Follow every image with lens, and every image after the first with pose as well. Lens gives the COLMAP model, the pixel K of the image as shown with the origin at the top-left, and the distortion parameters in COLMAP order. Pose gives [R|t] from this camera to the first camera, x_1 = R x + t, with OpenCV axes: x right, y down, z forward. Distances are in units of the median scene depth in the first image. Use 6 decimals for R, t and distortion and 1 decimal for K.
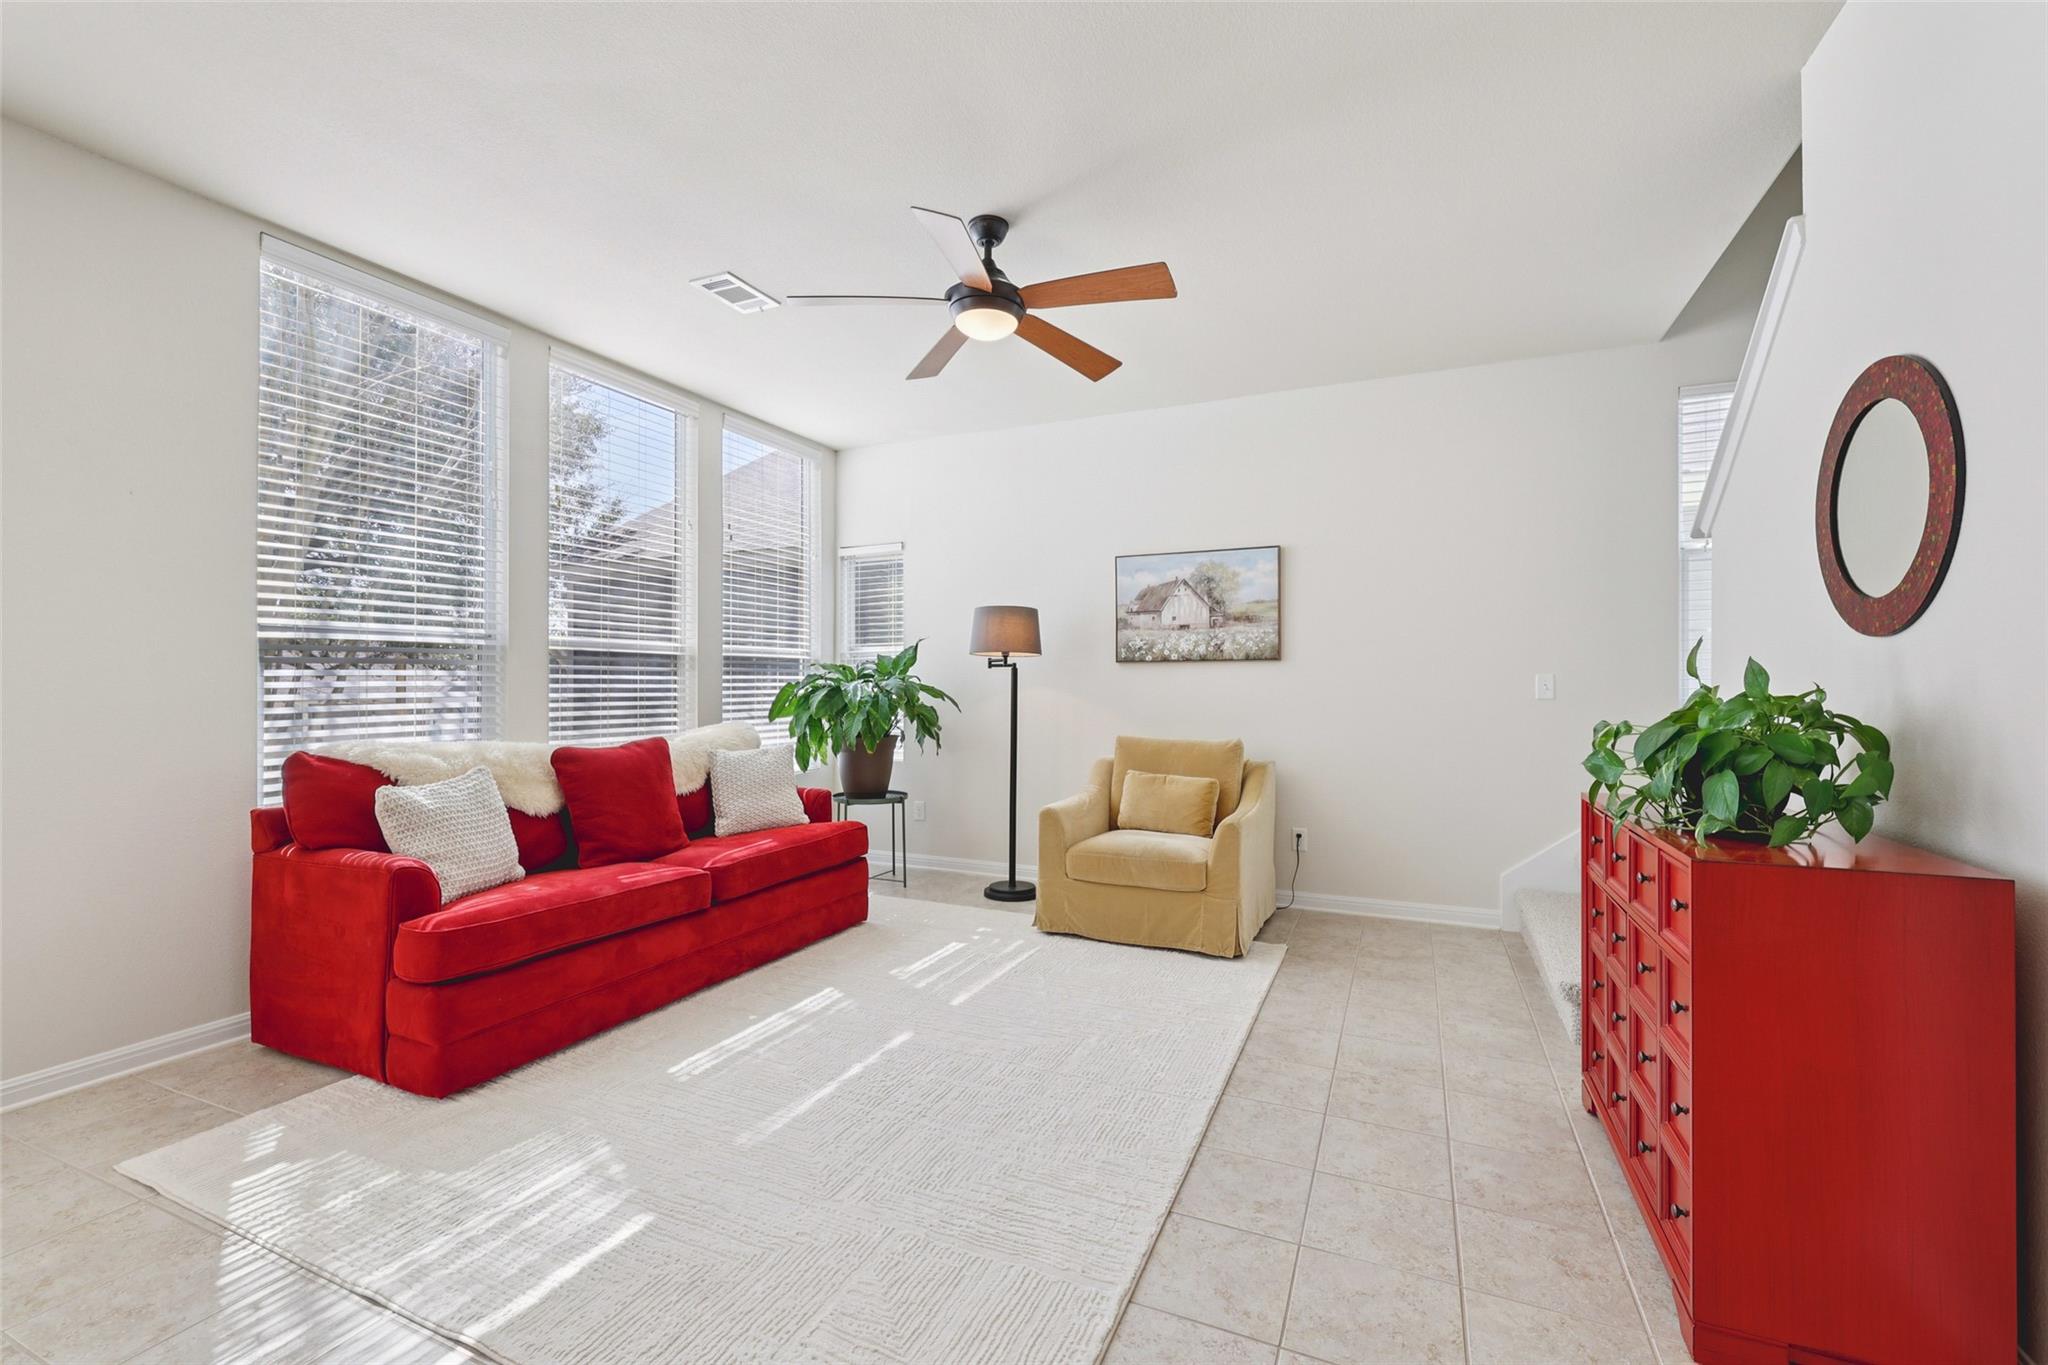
lens RADIAL K [[861.3, 0, 1026.0], [0, 861.3, 681.9], [0, 0, 1]] dist [0.000126, 0.000301]
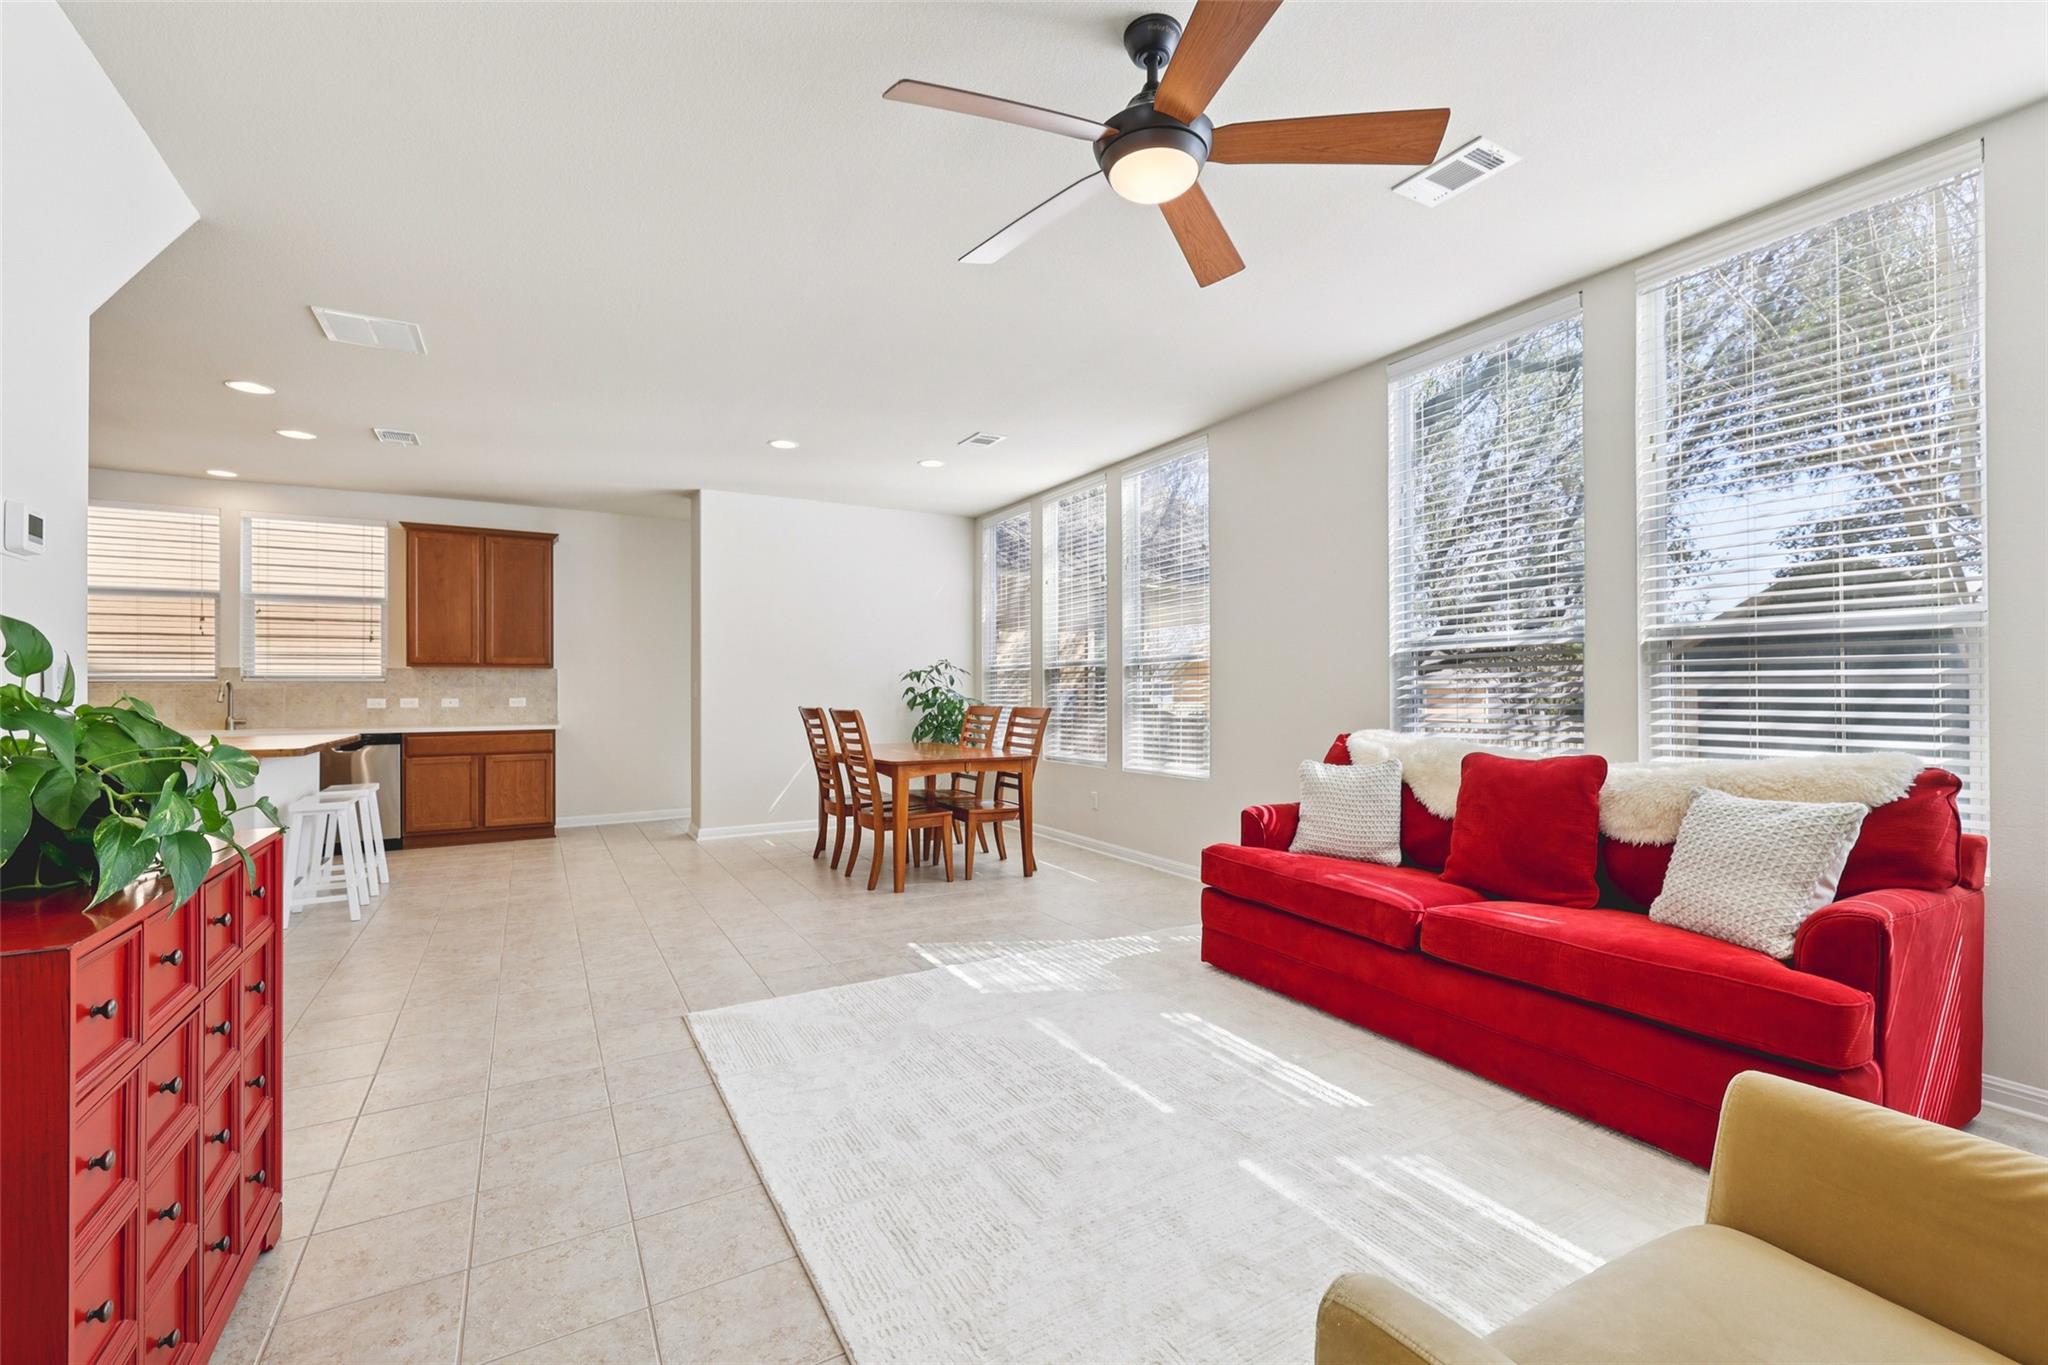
lens RADIAL K [[861.3, 0, 1031.7], [0, 861.3, 681.8], [0, 0, 1]] dist [0.000126, 0.000301]
pose [[-0.582491, -0.005564, -0.812818, 0.468087], [0.006366, 0.999915, -0.011406, 0.005673], [0.812812, -0.011818, -0.582406, 1.056185]]
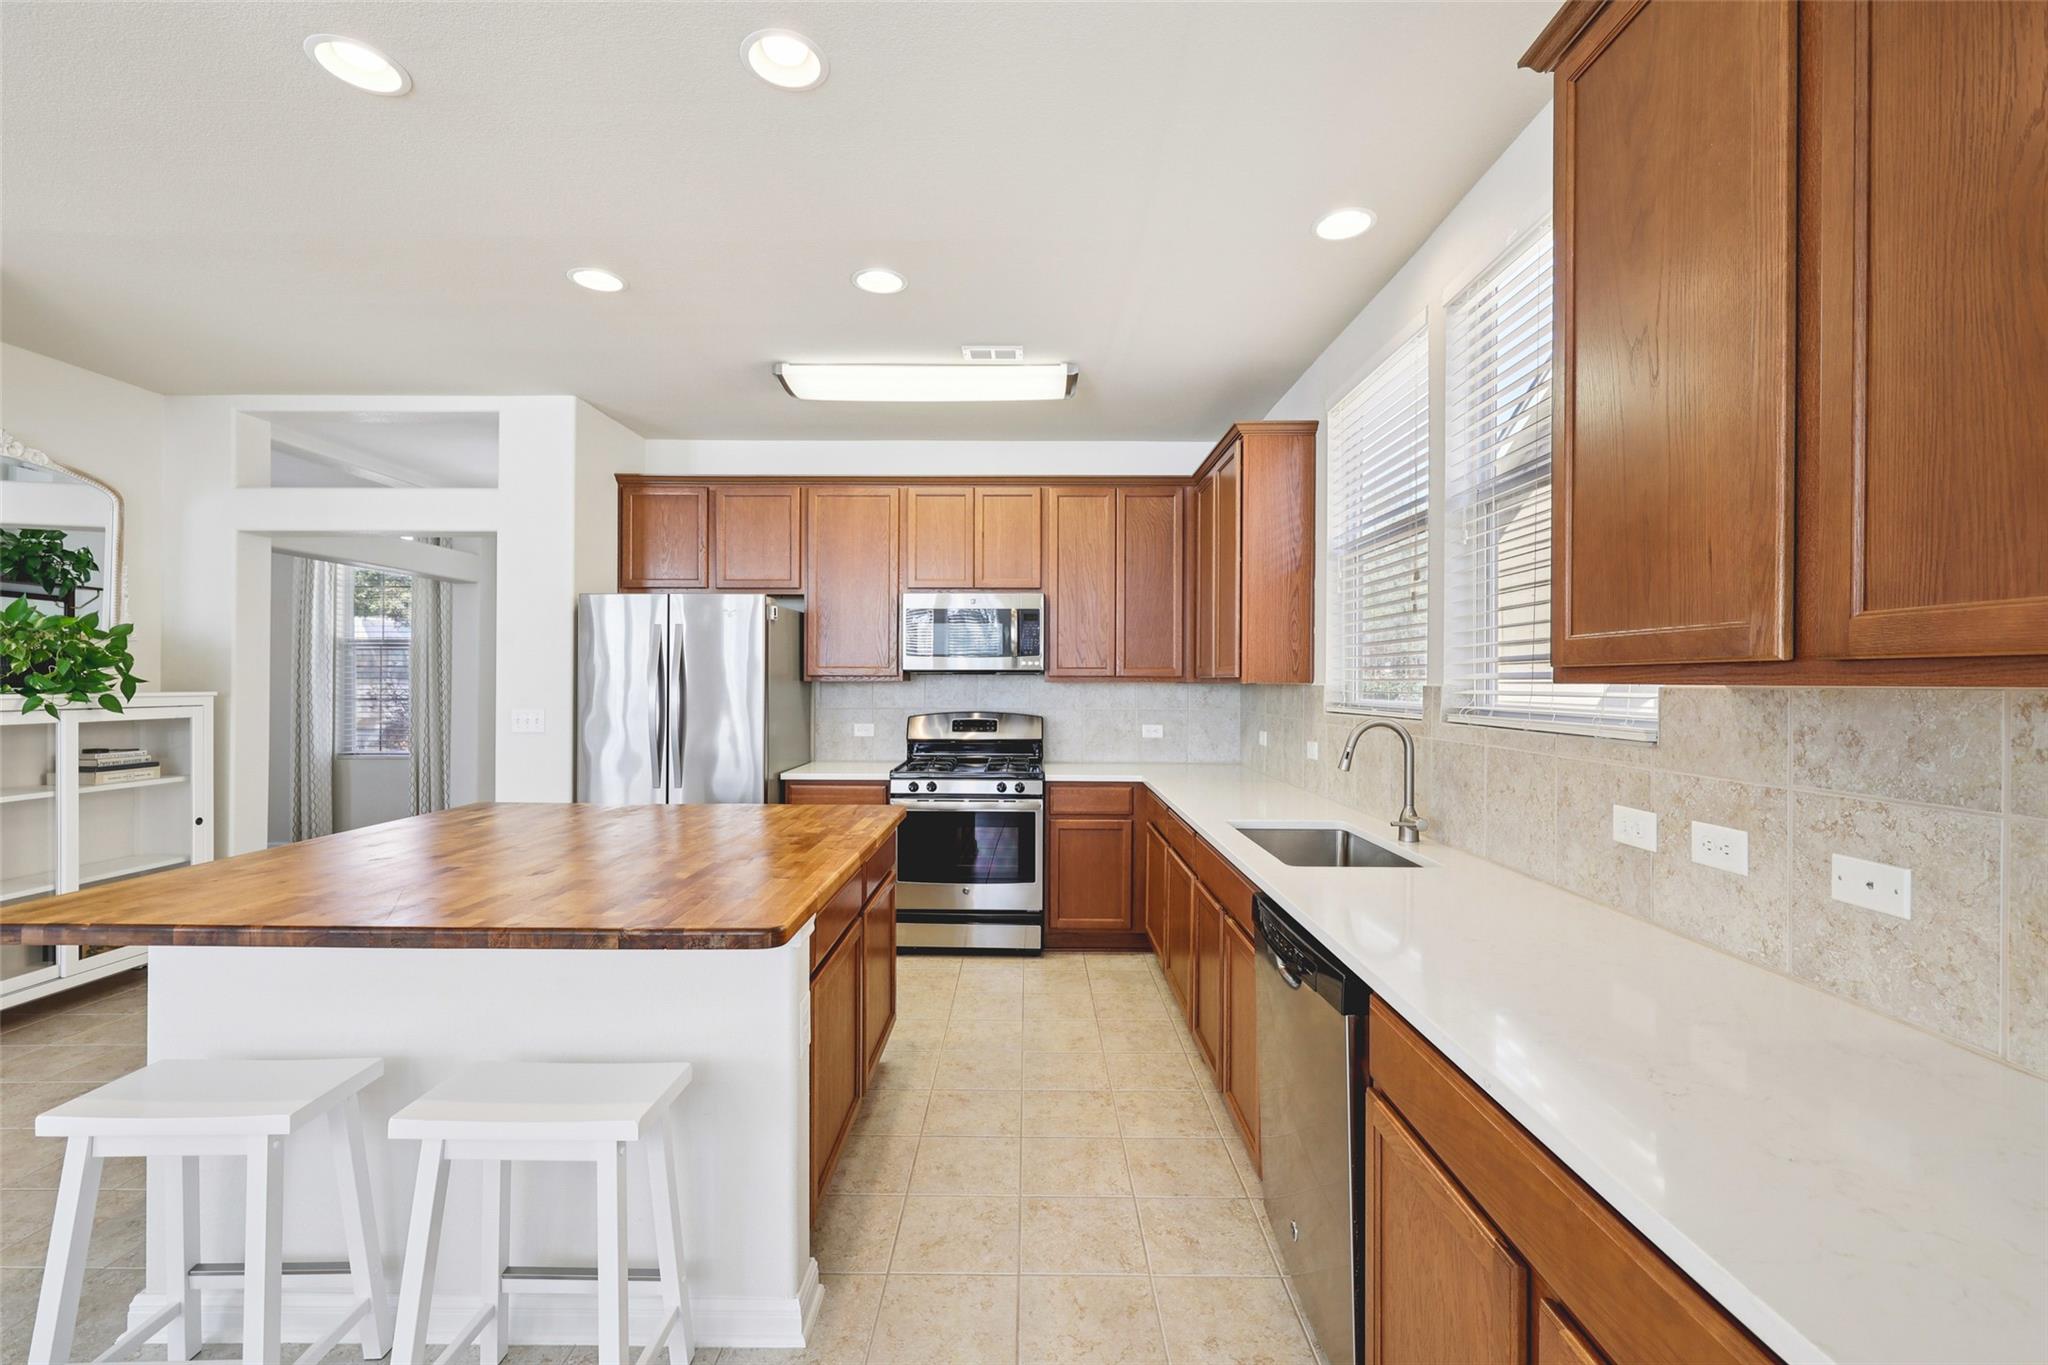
lens RADIAL K [[861.3, 0, 1028.7], [0, 861.3, 682.4], [0, 0, 1]] dist [0.000126, 0.000301]
pose [[-0.412094, -0.004792, 0.911129, -0.497161], [-0.008375, 0.999964, 0.001471, -0.054264], [-0.911103, -0.007024, -0.412119, -0.657532]]
